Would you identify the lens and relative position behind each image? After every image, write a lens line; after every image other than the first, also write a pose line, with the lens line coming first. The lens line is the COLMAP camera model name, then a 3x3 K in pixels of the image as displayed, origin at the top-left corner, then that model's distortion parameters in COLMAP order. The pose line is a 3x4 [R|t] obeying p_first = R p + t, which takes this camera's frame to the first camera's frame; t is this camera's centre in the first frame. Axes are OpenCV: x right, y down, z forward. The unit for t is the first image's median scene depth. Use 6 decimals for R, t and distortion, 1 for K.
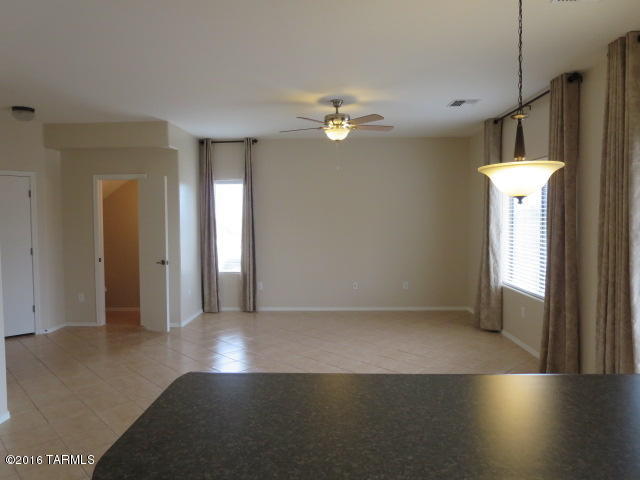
lens RADIAL K [[471.9, 0, 320.0], [0, 471.9, 240.0], [0, 0, 1]] dist [-0.002255, 0.001394]
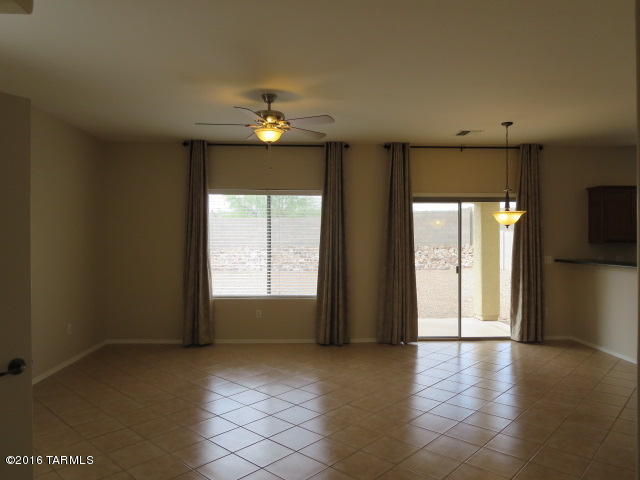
lens RADIAL K [[468.4, 0, 321.7], [0, 468.4, 242.2], [0, 0, 1]] dist [-0.014219, 0.002377]
pose [[-0.082746, -0.001062, 0.996570, -0.687021], [0.043692, 0.999034, 0.004693, -0.025558], [-0.995612, 0.043931, -0.082620, 0.833124]]
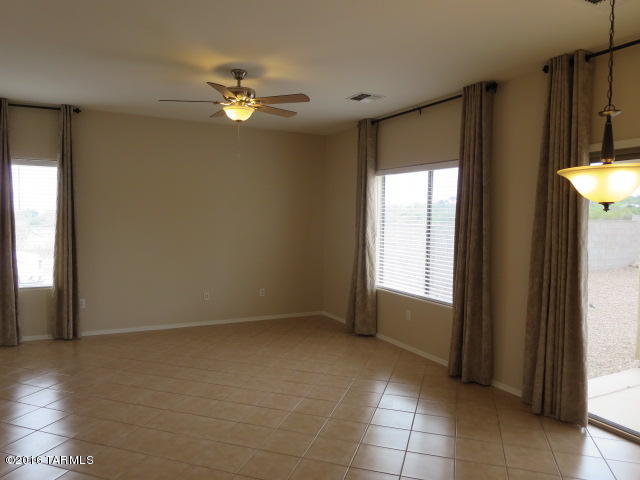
lens RADIAL K [[468.4, 0, 321.7], [0, 468.4, 242.2], [0, 0, 1]] dist [-0.014219, 0.002377]
pose [[0.872716, -0.004263, 0.488209, -0.194503], [-0.000426, 0.999955, 0.009492, -0.010357], [-0.488227, -0.008492, 0.872675, 0.199003]]
